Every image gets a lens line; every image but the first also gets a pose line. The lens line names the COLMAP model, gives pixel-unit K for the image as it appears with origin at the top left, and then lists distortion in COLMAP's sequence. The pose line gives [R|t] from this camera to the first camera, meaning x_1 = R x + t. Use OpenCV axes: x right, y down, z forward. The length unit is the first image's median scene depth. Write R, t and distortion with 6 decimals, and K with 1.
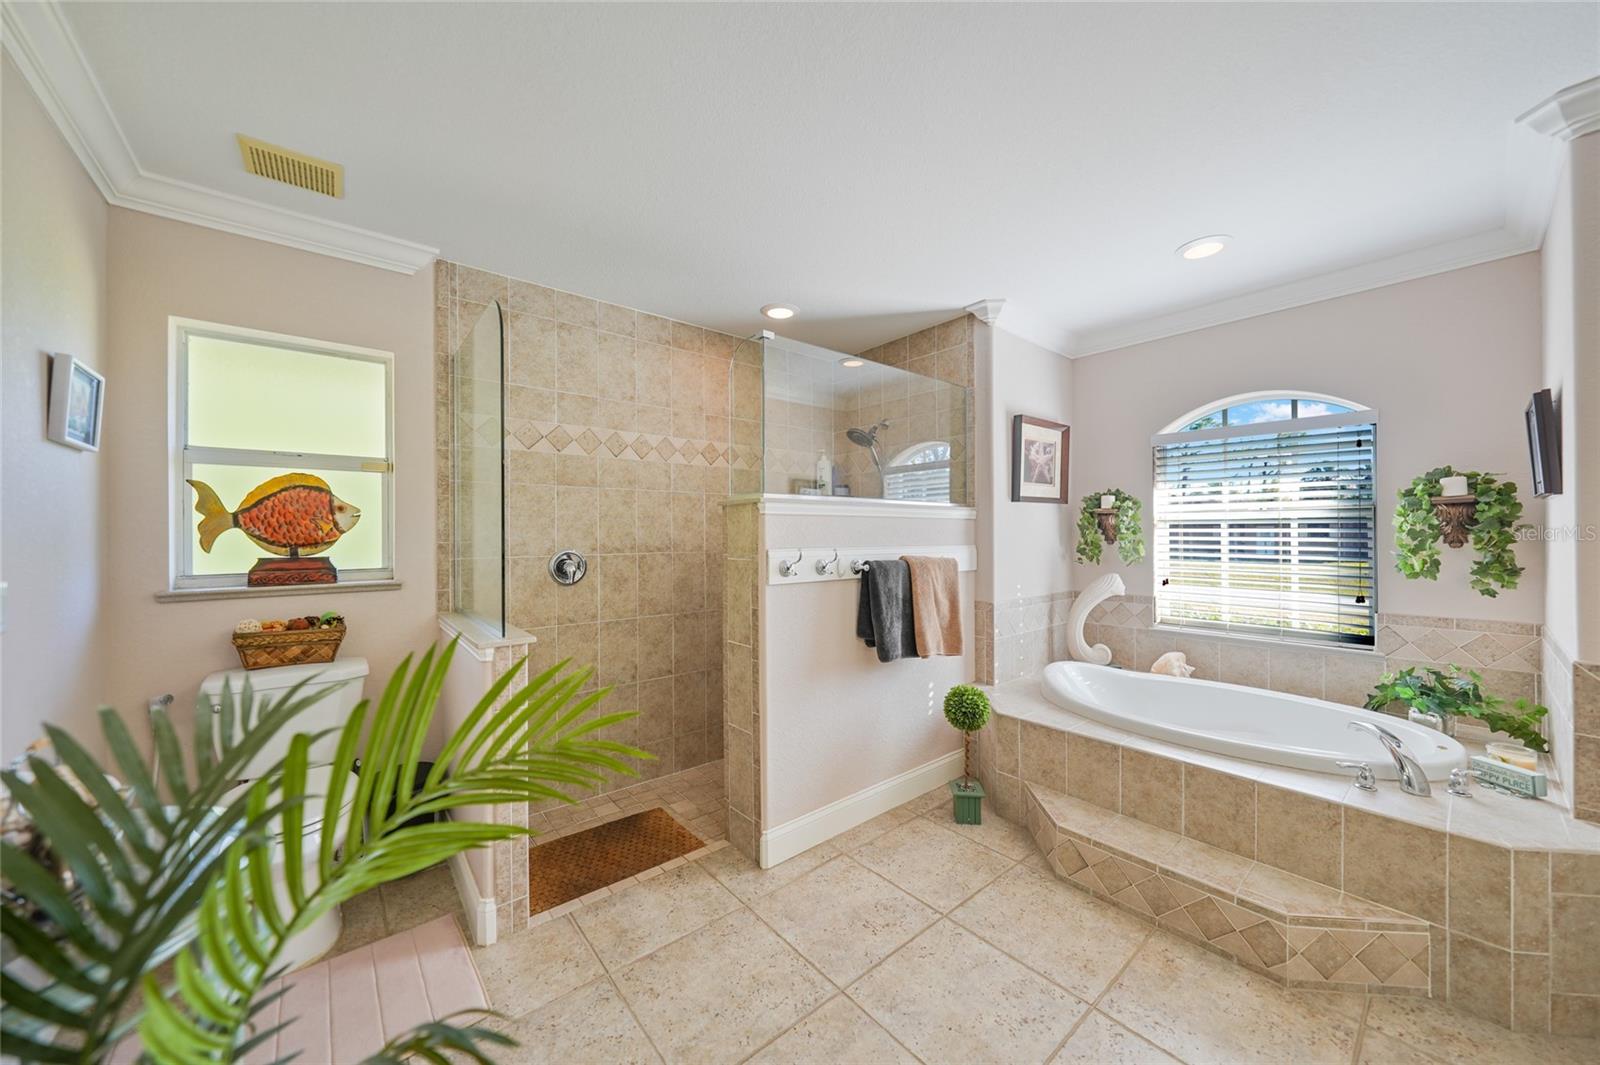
lens RADIAL K [[559.6, 0, 791.5], [0, 559.6, 534.2], [0, 0, 1]] dist [-0.016639, 0.003123]
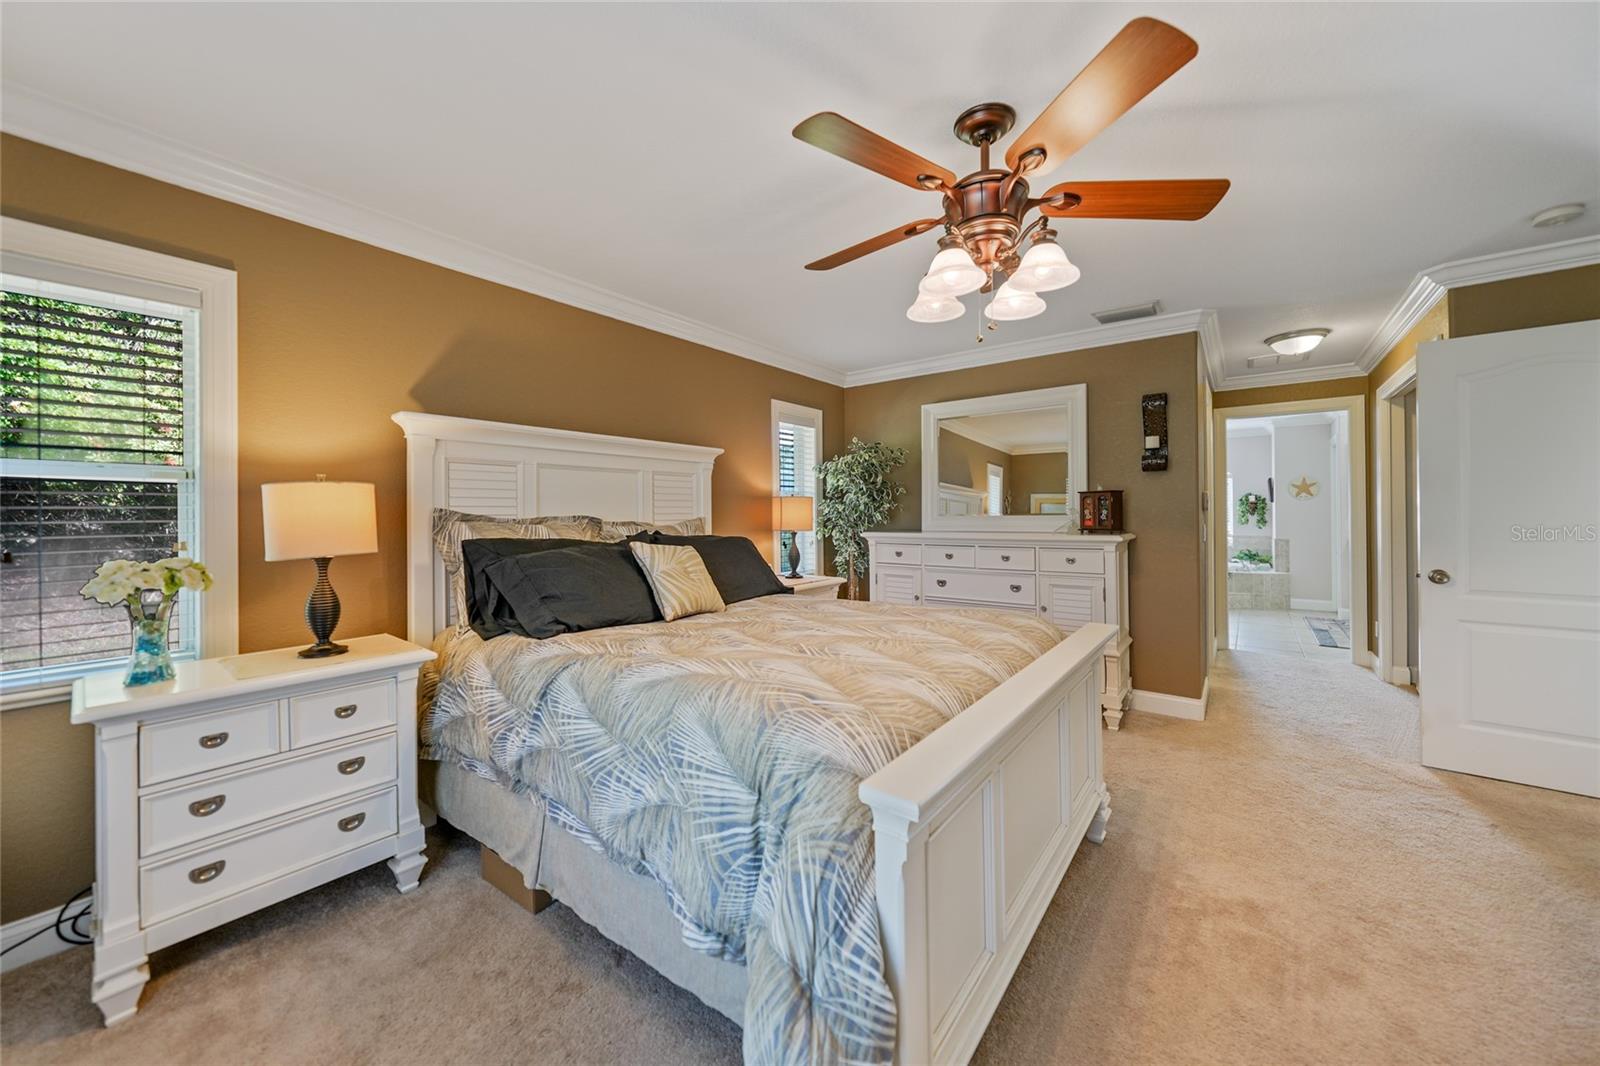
lens RADIAL K [[559.6, 0, 843.7], [0, 559.6, 514.0], [0, 0, 1]] dist [-0.016639, 0.003123]
pose [[0.964365, 0.001020, 0.264572, -2.353607], [-0.000784, 0.999999, -0.000997, 0.019648], [-0.264573, 0.000754, 0.964365, -1.809875]]
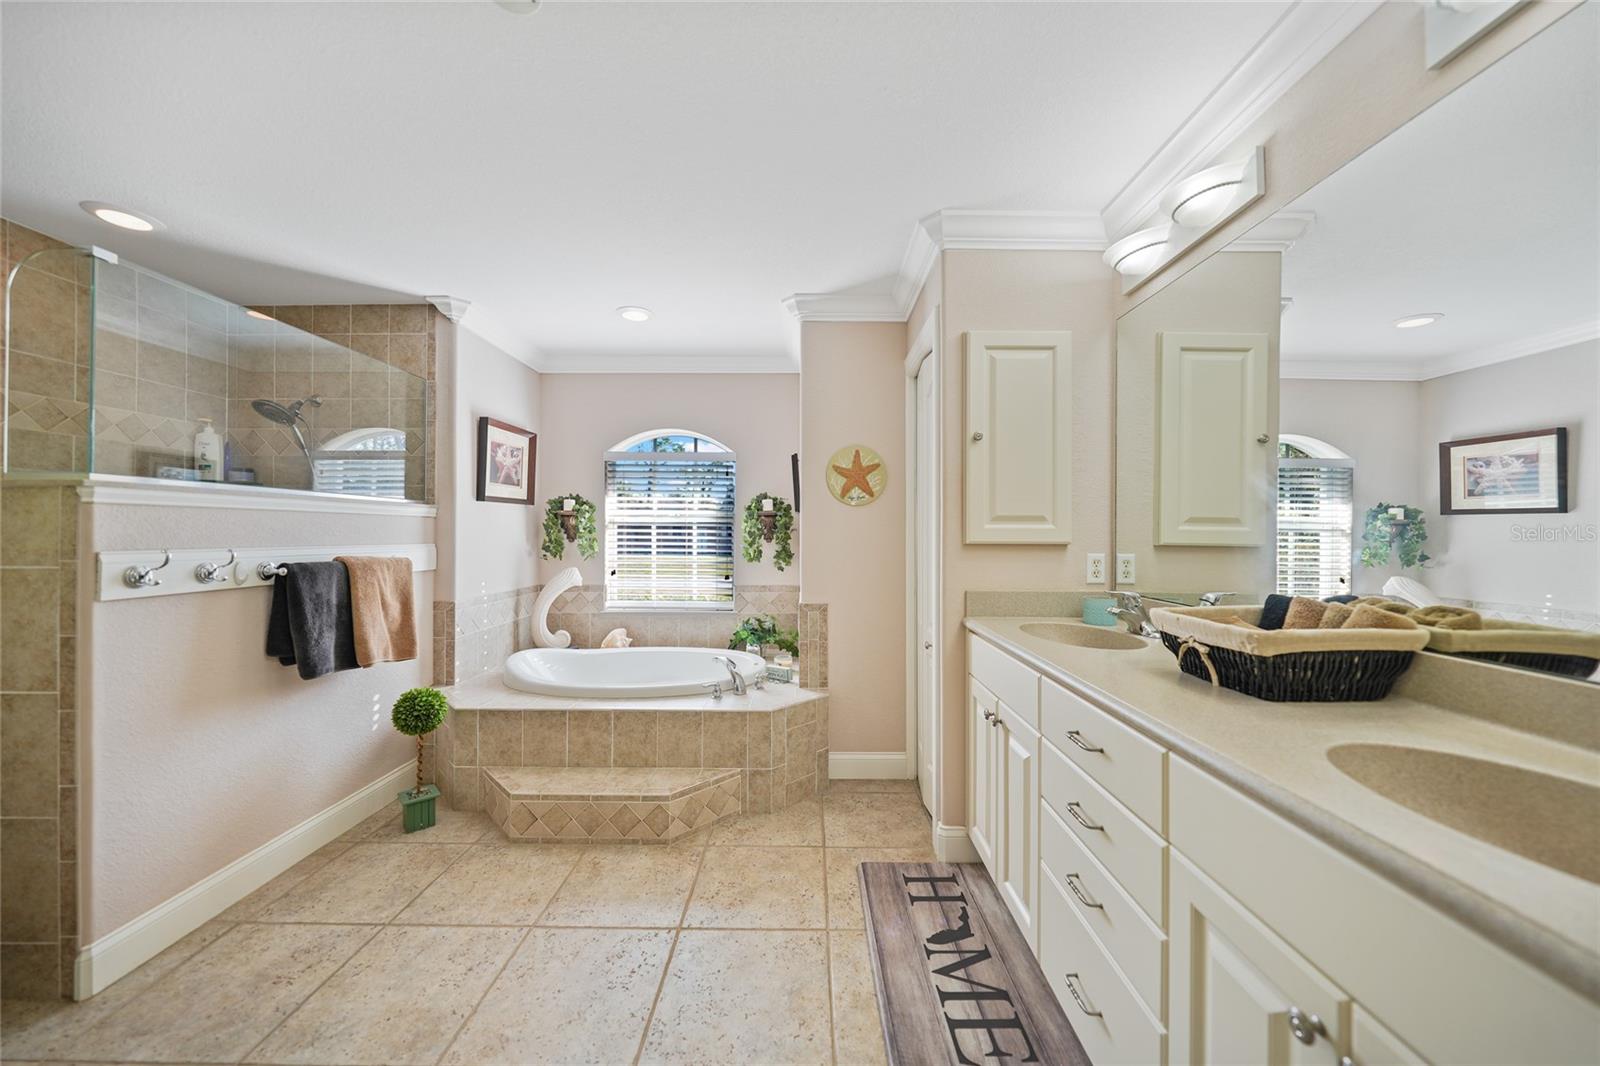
lens RADIAL K [[559.6, 0, 808.2], [0, 559.6, 528.1], [0, 0, 1]] dist [-0.016639, 0.003123]
pose [[0.629976, 0.011468, 0.776530, -0.014668], [-0.004278, 0.999927, -0.011296, 0.000671], [-0.776603, 0.003794, 0.629979, -0.151530]]
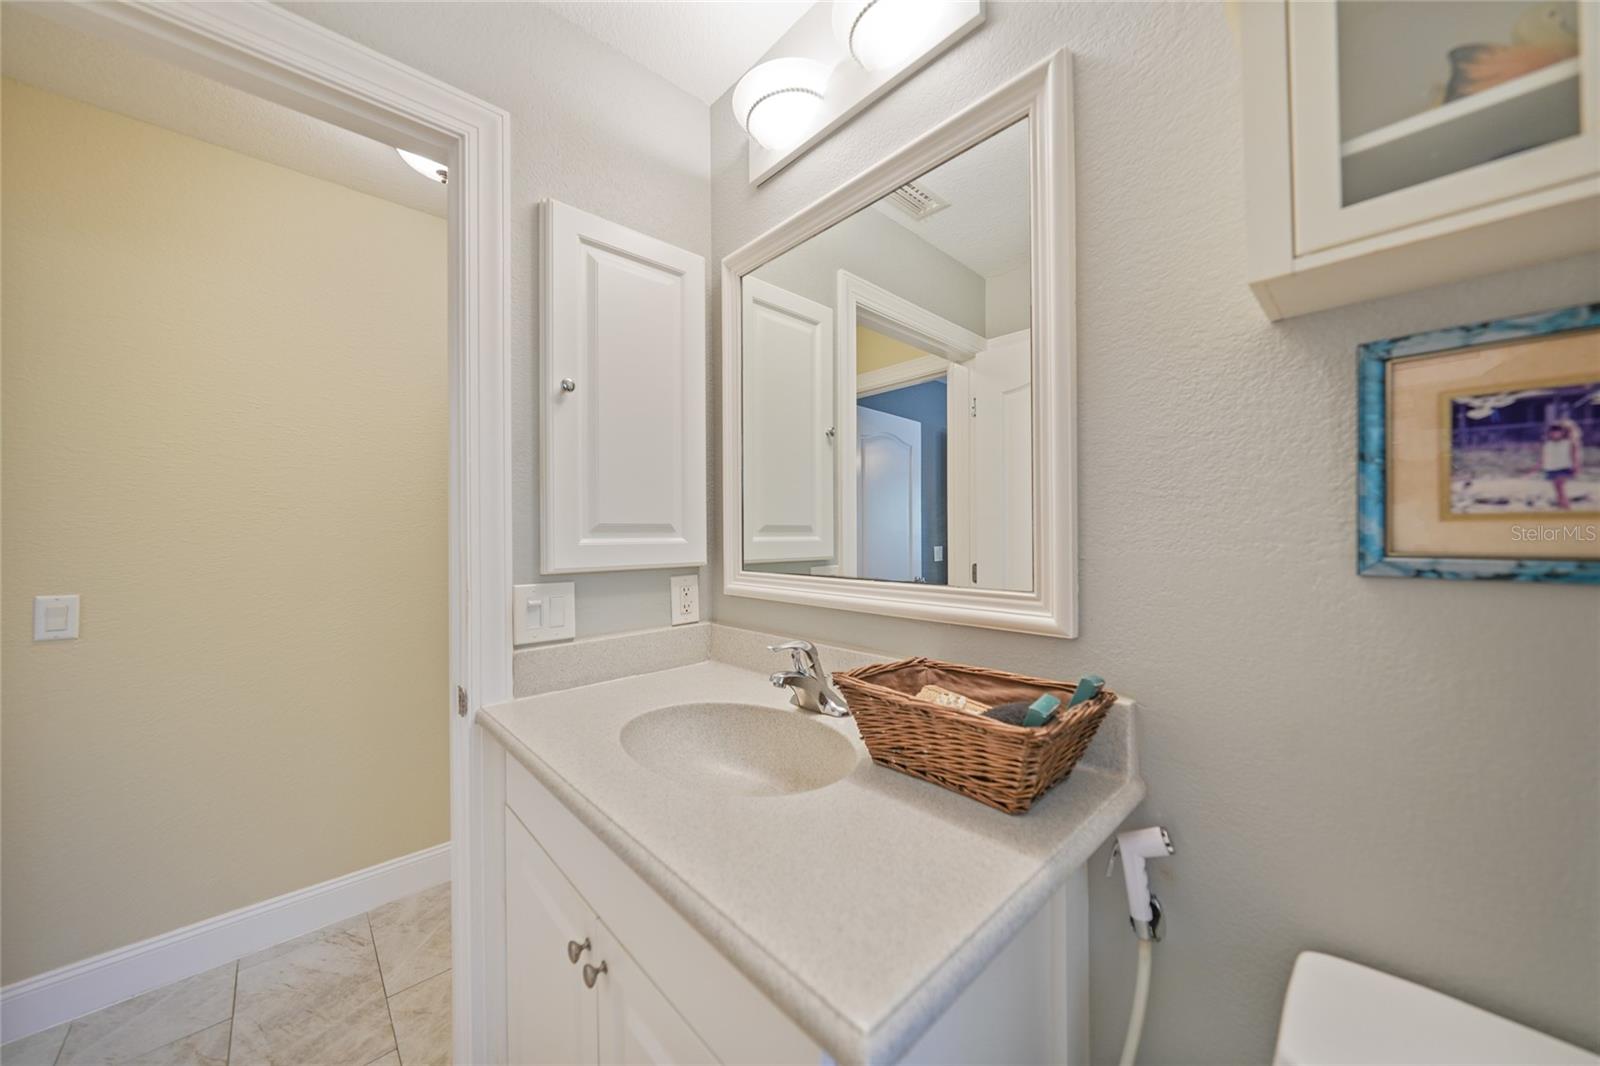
lens RADIAL K [[559.6, 0, 811.6], [0, 559.6, 536.9], [0, 0, 1]] dist [-0.016639, 0.003123]
pose [[-0.067234, 0.004306, 0.997728, 0.356753], [0.012466, 0.999916, -0.003475, -0.014863], [-0.997659, 0.012204, -0.067282, 0.028672]]
